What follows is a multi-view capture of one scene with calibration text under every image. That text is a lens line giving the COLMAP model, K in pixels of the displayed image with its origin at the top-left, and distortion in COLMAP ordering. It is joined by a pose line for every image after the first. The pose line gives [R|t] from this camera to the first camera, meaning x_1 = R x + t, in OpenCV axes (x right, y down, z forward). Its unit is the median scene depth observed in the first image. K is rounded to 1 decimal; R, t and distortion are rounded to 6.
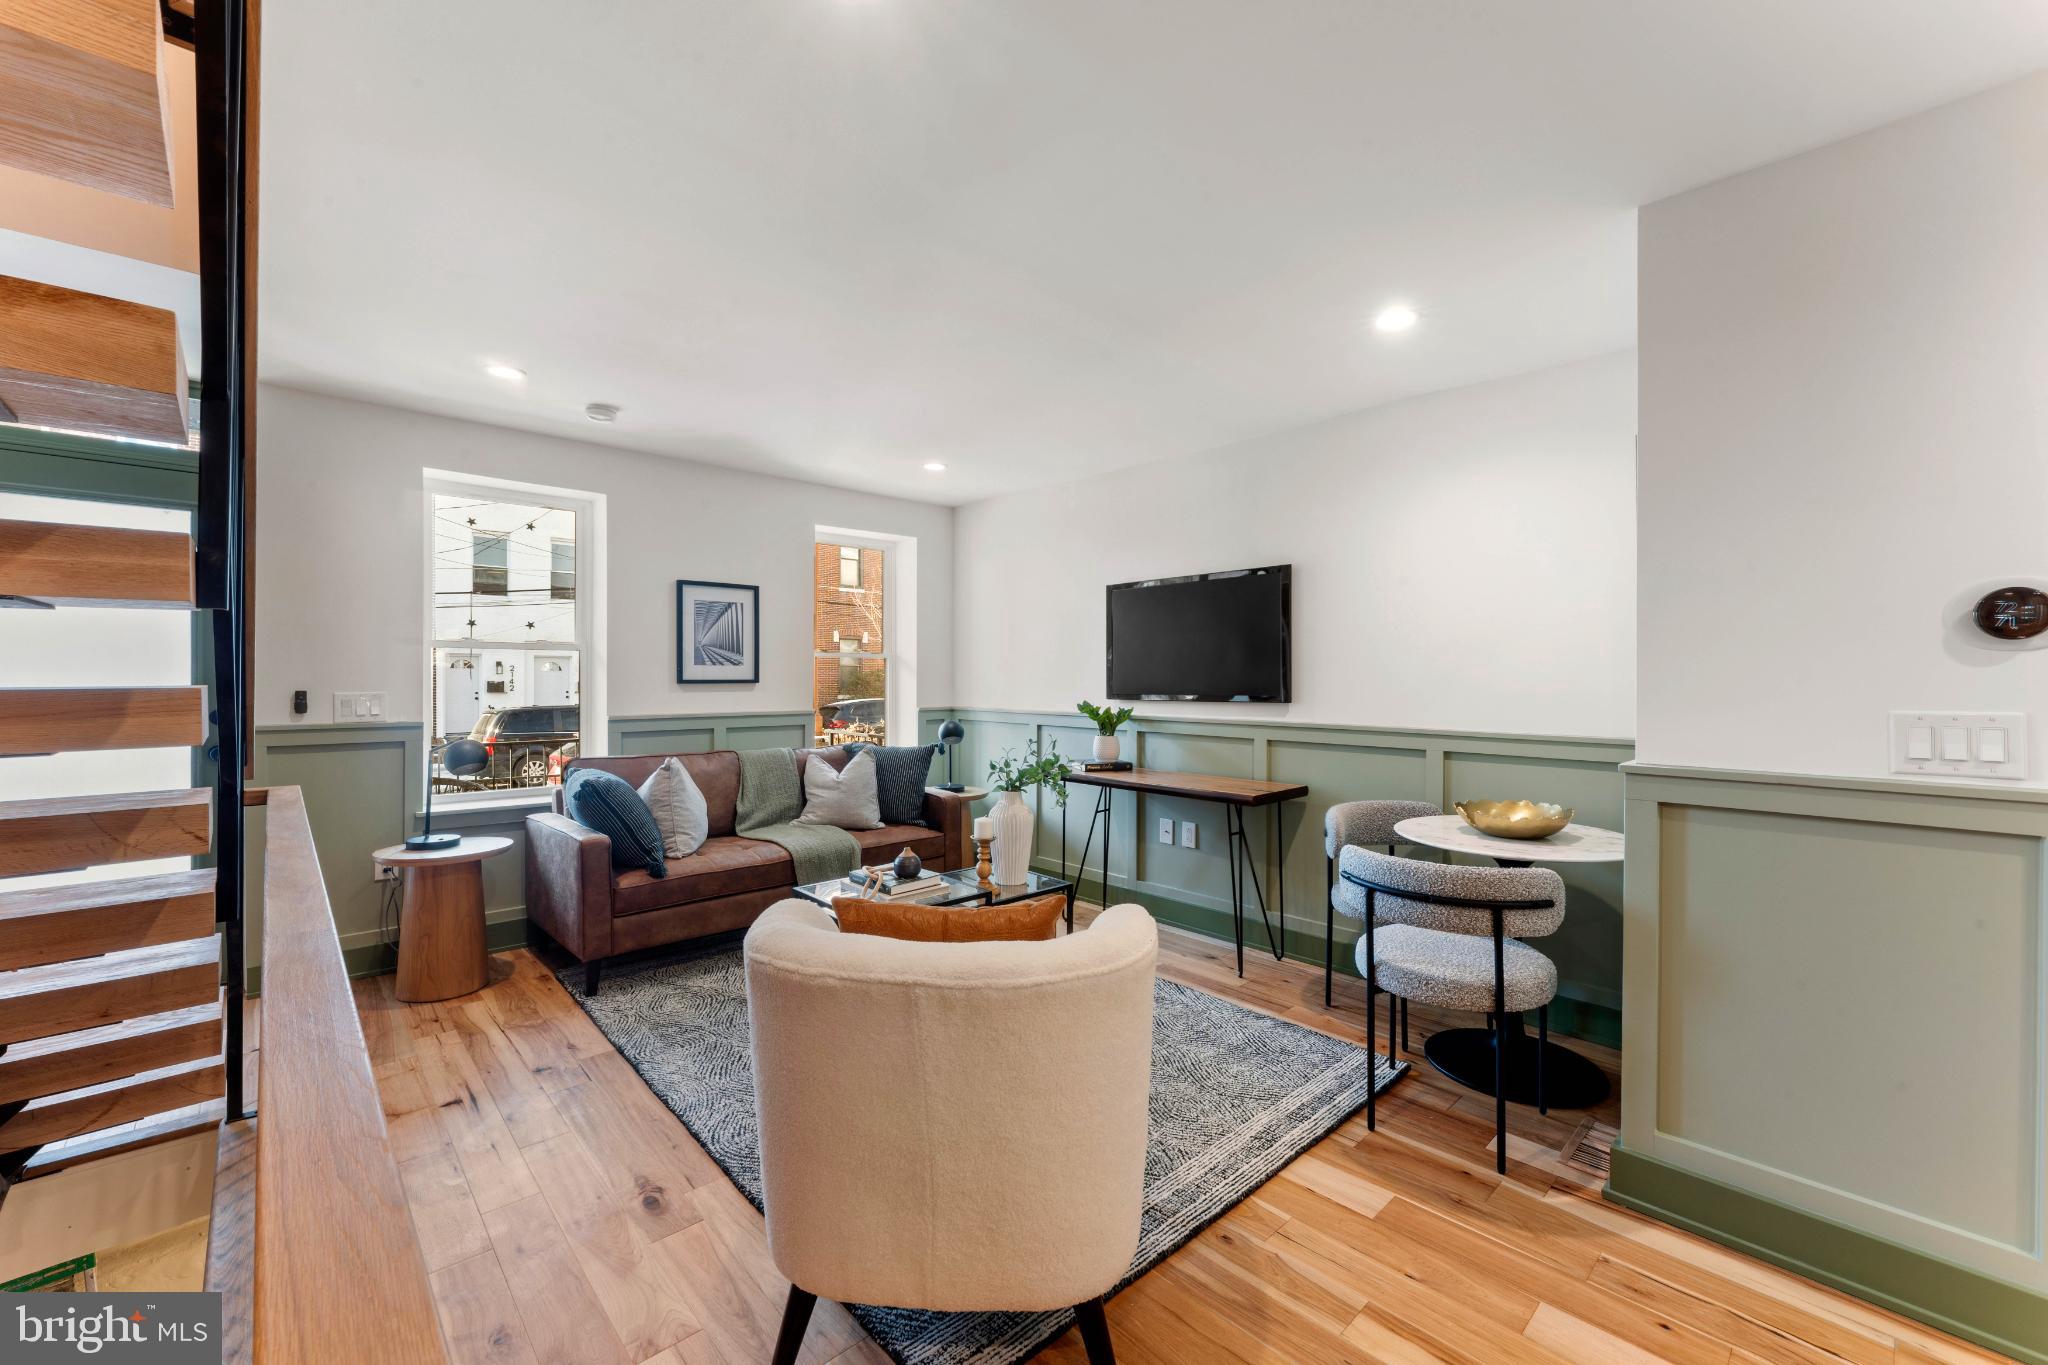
lens RADIAL K [[817.2, 0, 1028.0], [0, 817.2, 680.6], [0, 0, 1]] dist [-0.000420, -0.000072]
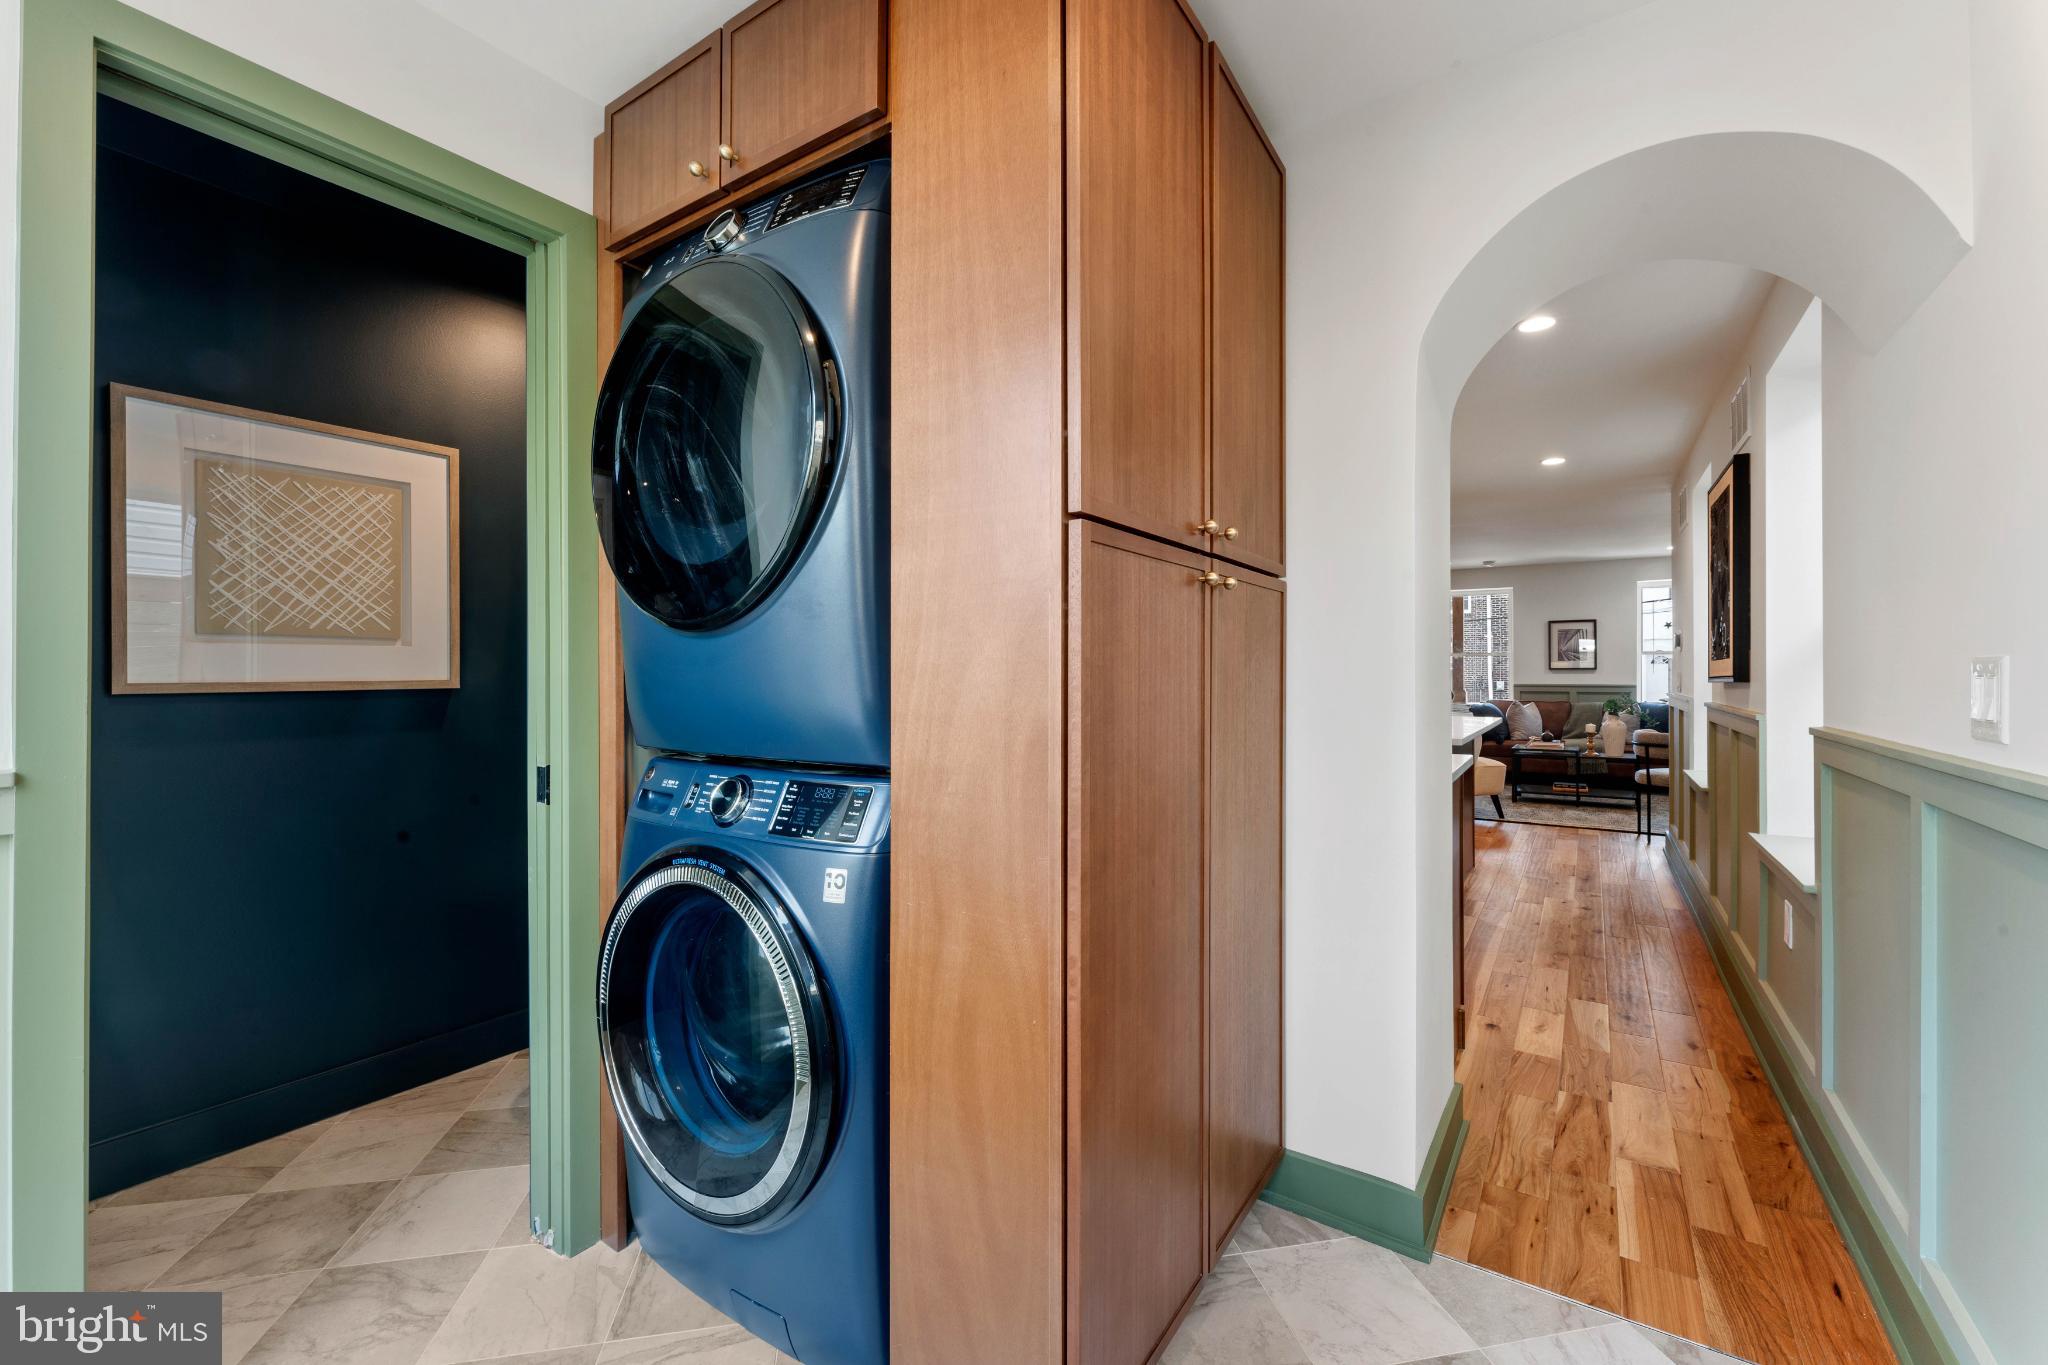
lens RADIAL K [[835.8, 0, 1013.7], [0, 835.8, 670.3], [0, 0, 1]] dist [0.001583, 0.000101]
pose [[0.215143, -0.007750, -0.976552, 1.589935], [0.000058, 0.999969, -0.007923, 0.024895], [0.976583, 0.001647, 0.215137, -0.939832]]
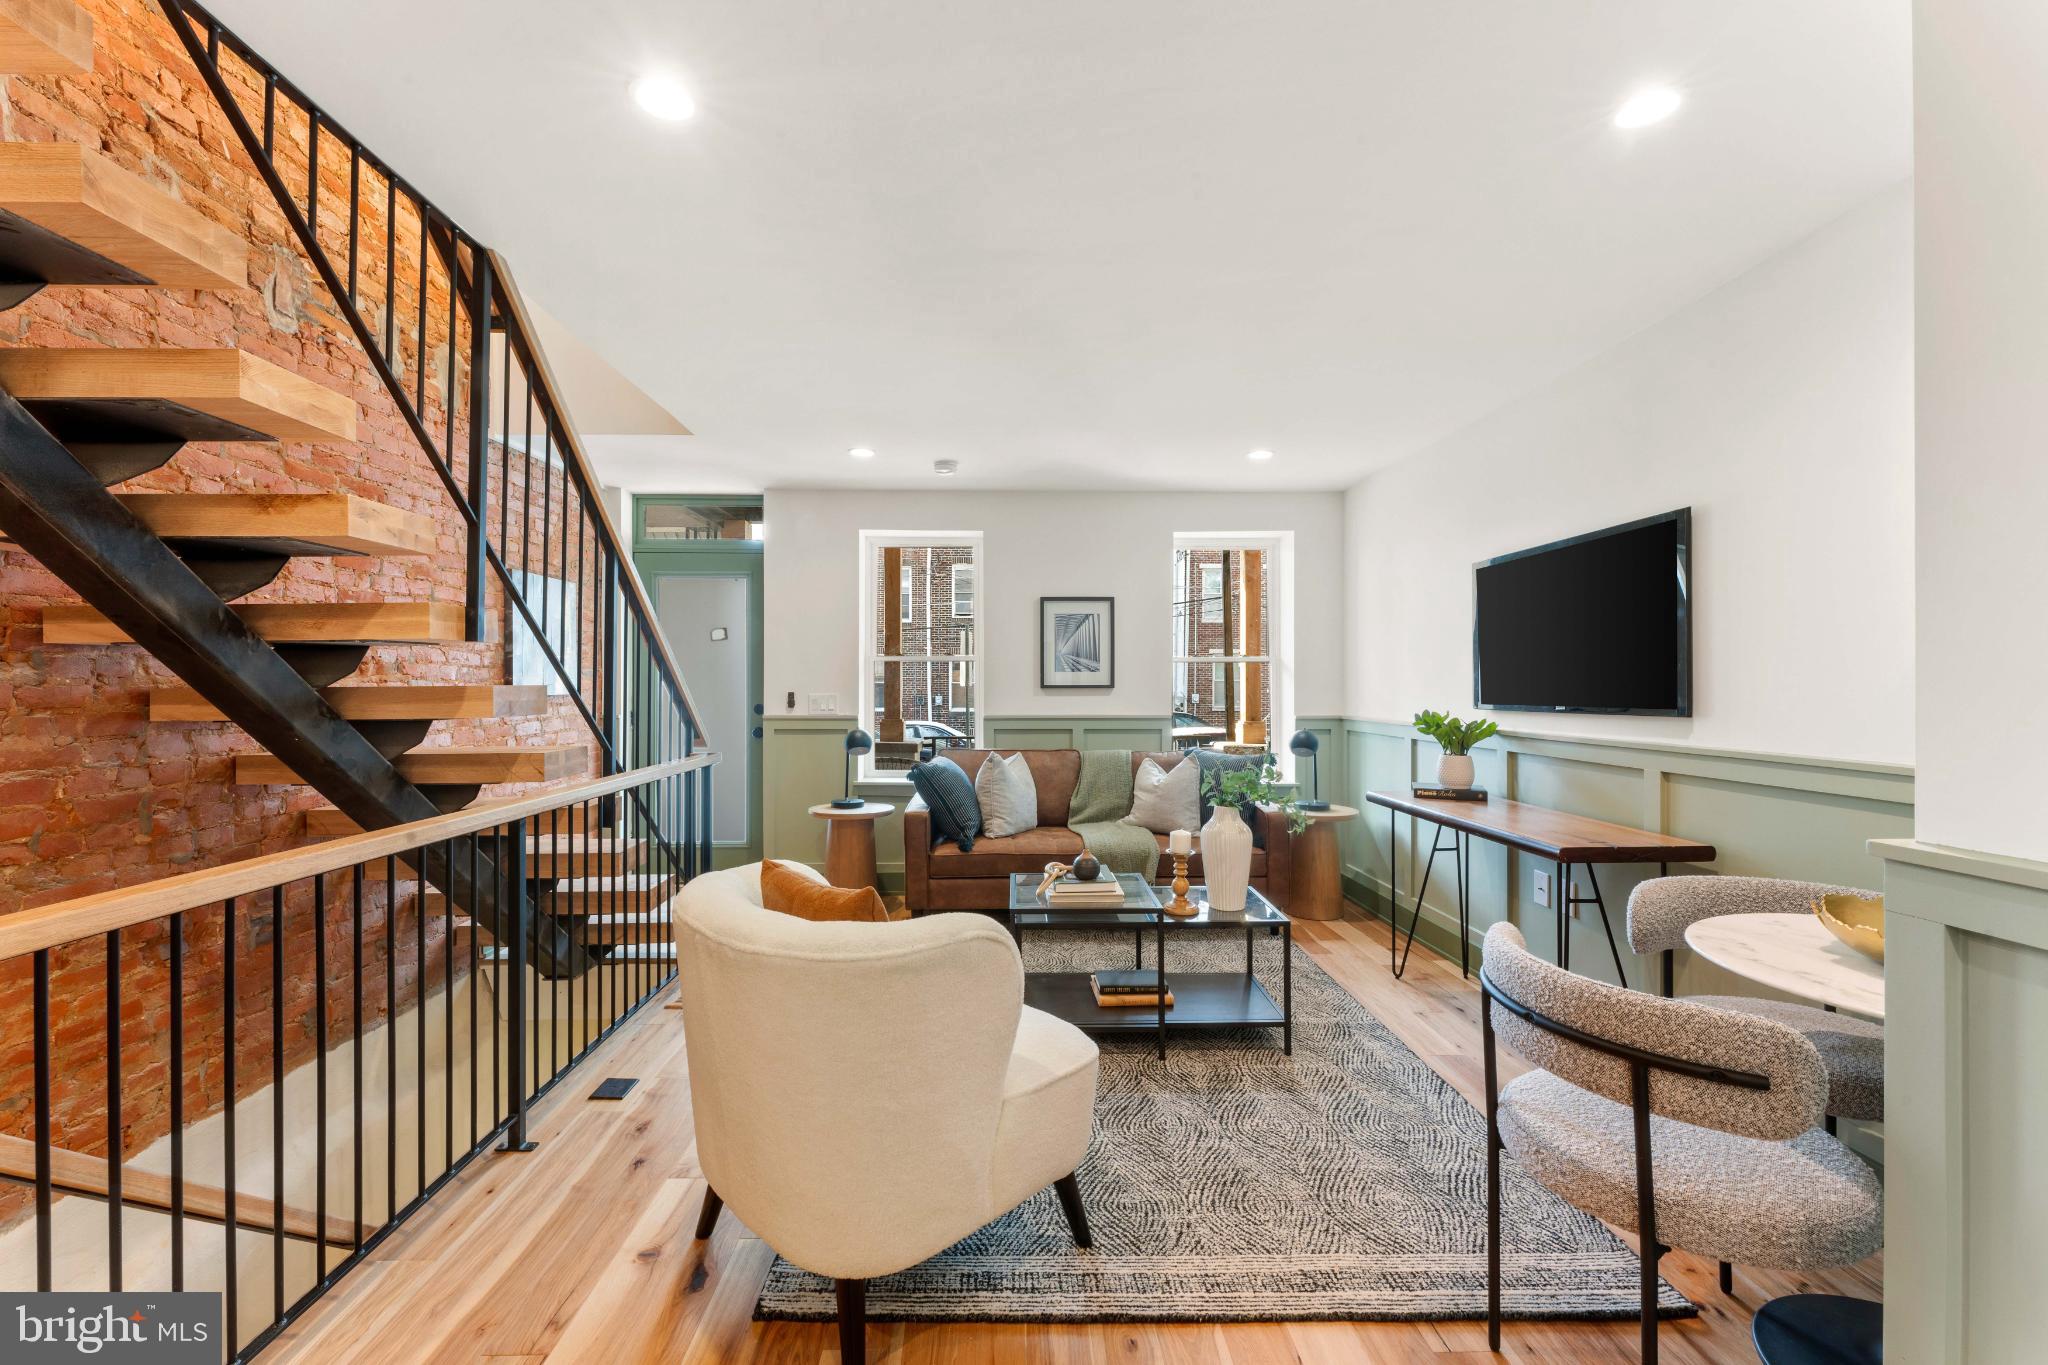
lens RADIAL K [[824.3, 0, 1012.3], [0, 824.3, 684.1], [0, 0, 1]] dist [0.001780, 0.000121]
pose [[0.743996, -0.003270, -0.668176, 0.351195], [-0.001085, 0.999981, -0.006101, 0.005332], [0.668183, 0.005264, 0.743978, 0.138731]]
